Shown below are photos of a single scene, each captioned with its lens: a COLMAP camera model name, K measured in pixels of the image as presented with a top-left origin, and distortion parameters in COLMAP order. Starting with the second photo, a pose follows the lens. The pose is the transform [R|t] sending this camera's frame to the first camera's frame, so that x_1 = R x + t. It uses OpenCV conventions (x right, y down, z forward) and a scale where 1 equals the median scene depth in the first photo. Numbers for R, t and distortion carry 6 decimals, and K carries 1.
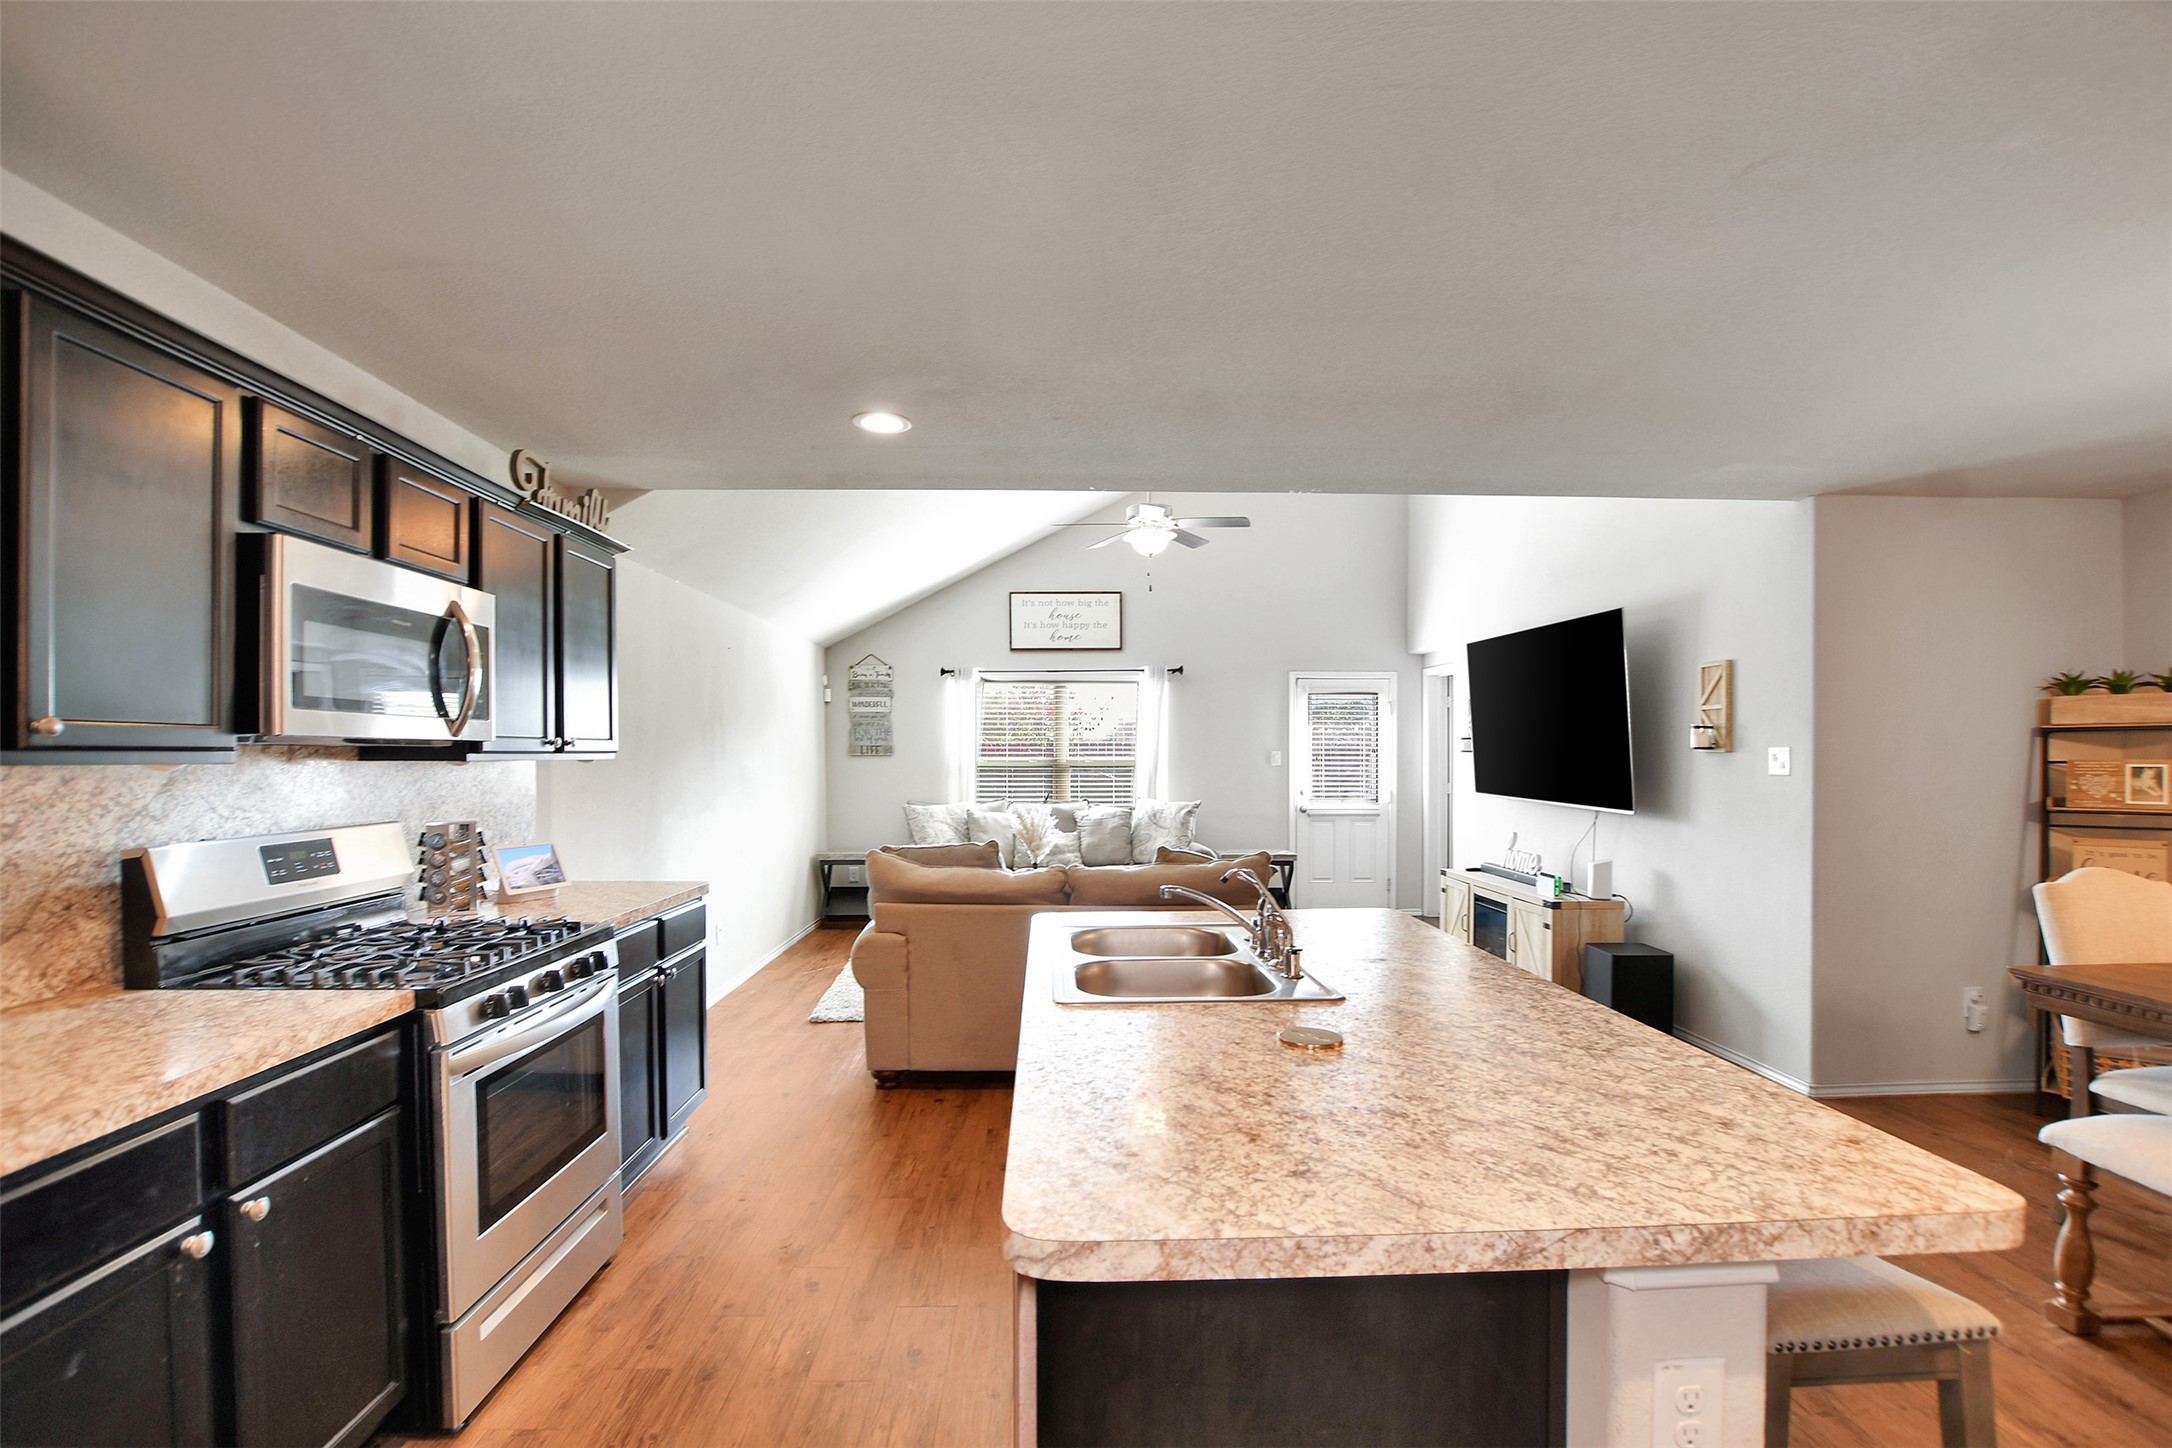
lens RADIAL K [[966.4, 0, 1108.8], [0, 966.4, 768.6], [0, 0, 1]] dist [-0.016454, 0.000963]
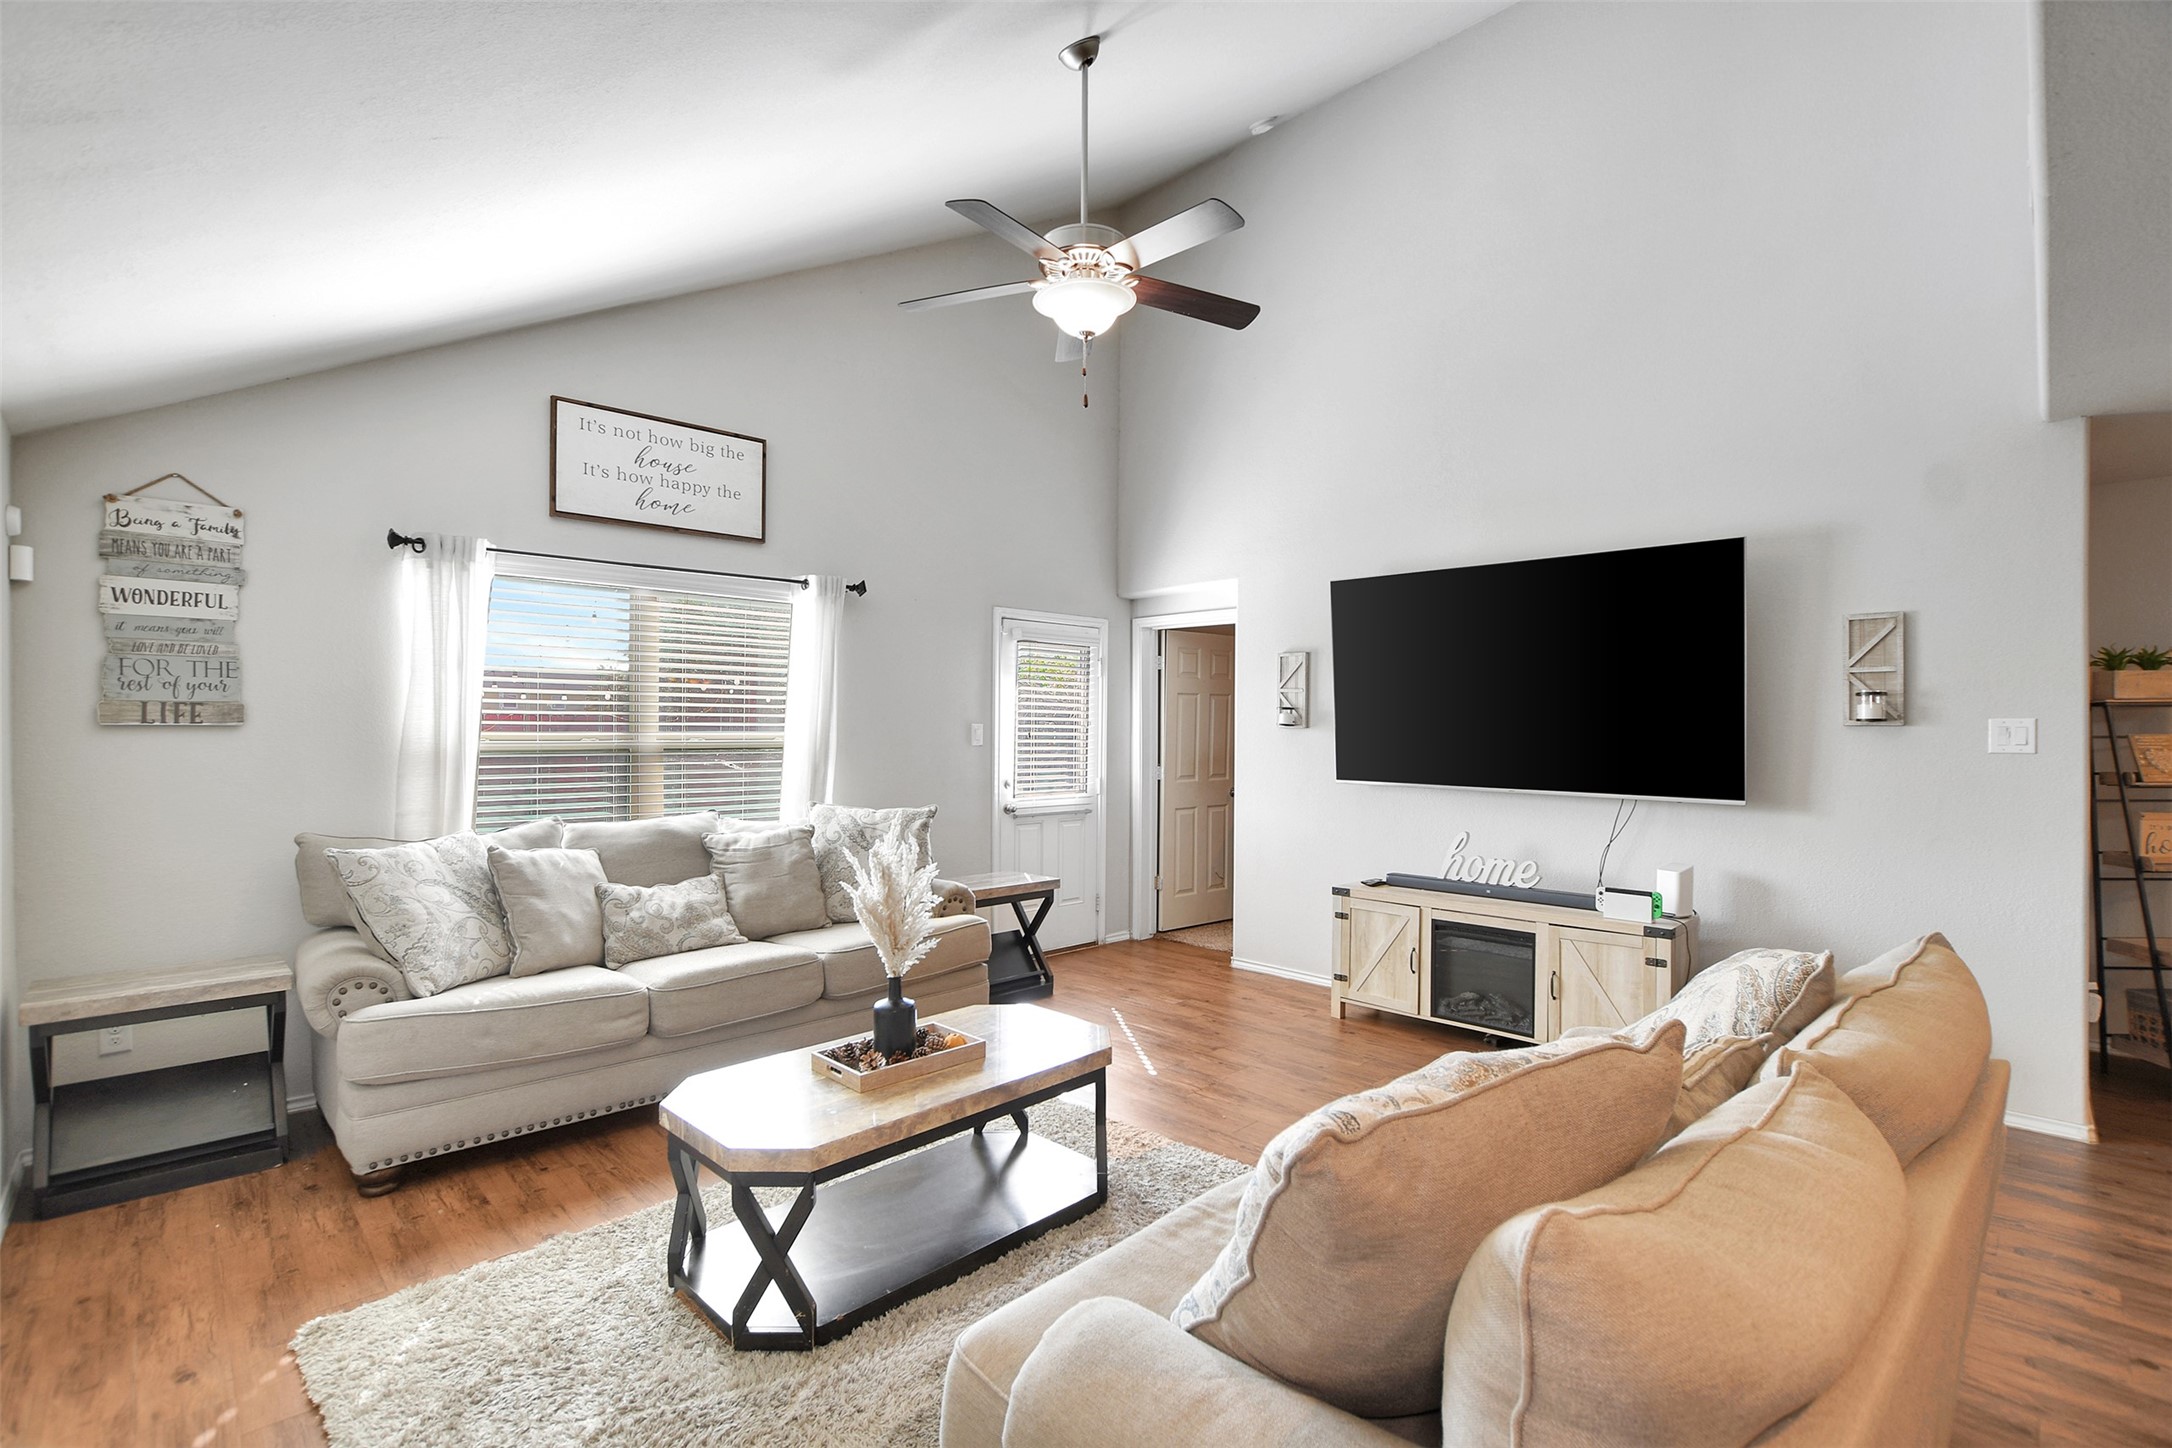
lens RADIAL K [[966.4, 0, 1064.0], [0, 966.4, 738.2], [0, 0, 1]] dist [-0.016454, 0.000963]
pose [[0.756503, -0.002007, 0.653987, -0.323661], [0.007834, 0.999951, -0.005993, -0.005395], [-0.653944, 0.009657, 0.756482, 0.666541]]
